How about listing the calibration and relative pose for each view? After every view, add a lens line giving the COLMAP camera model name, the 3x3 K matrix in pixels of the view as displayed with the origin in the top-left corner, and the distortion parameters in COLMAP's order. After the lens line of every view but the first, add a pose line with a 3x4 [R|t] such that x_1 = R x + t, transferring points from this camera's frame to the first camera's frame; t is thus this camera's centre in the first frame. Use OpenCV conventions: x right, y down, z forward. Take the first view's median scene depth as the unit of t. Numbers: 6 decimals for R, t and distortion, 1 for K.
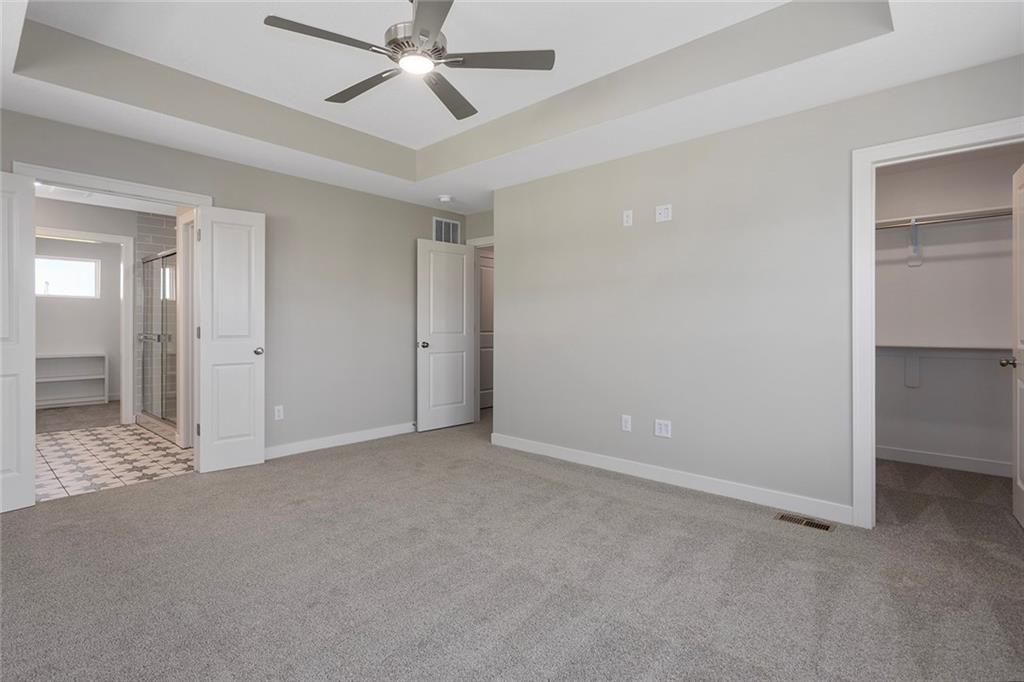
lens RADIAL K [[495.0, 0, 528.6], [0, 495.0, 319.4], [0, 0, 1]] dist [-0.005830, 0.002109]
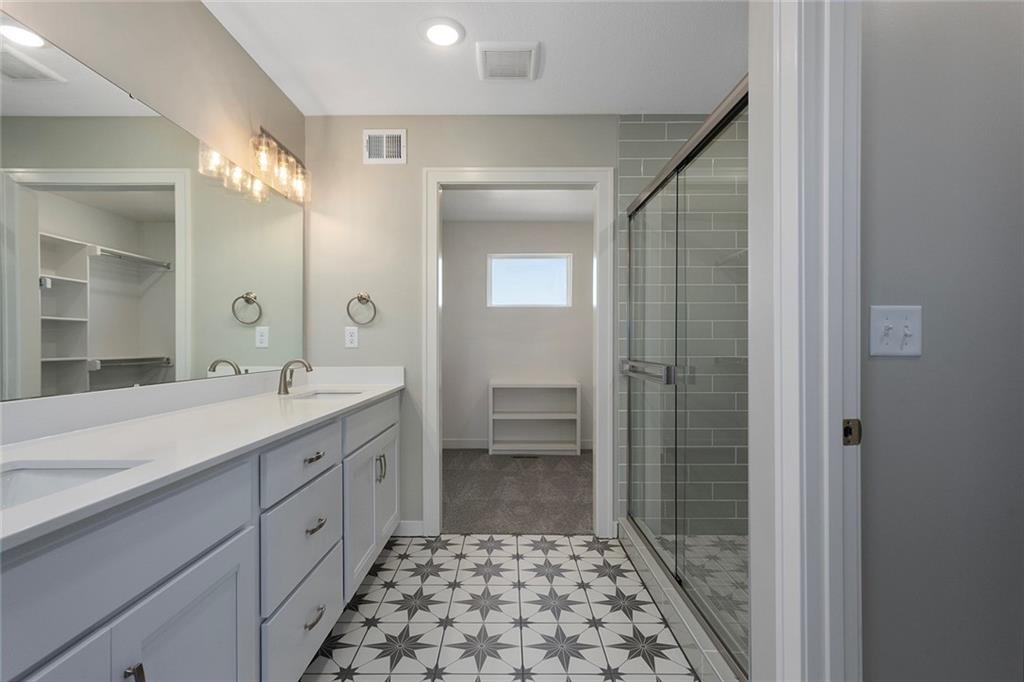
lens RADIAL K [[495.0, 0, 496.2], [0, 495.0, 346.5], [0, 0, 1]] dist [-0.005830, 0.002109]
pose [[0.632050, 0.006923, -0.774897, -0.472478], [0.003801, 0.999920, 0.012034, 0.008359], [0.774919, -0.010552, 0.631973, 0.572989]]
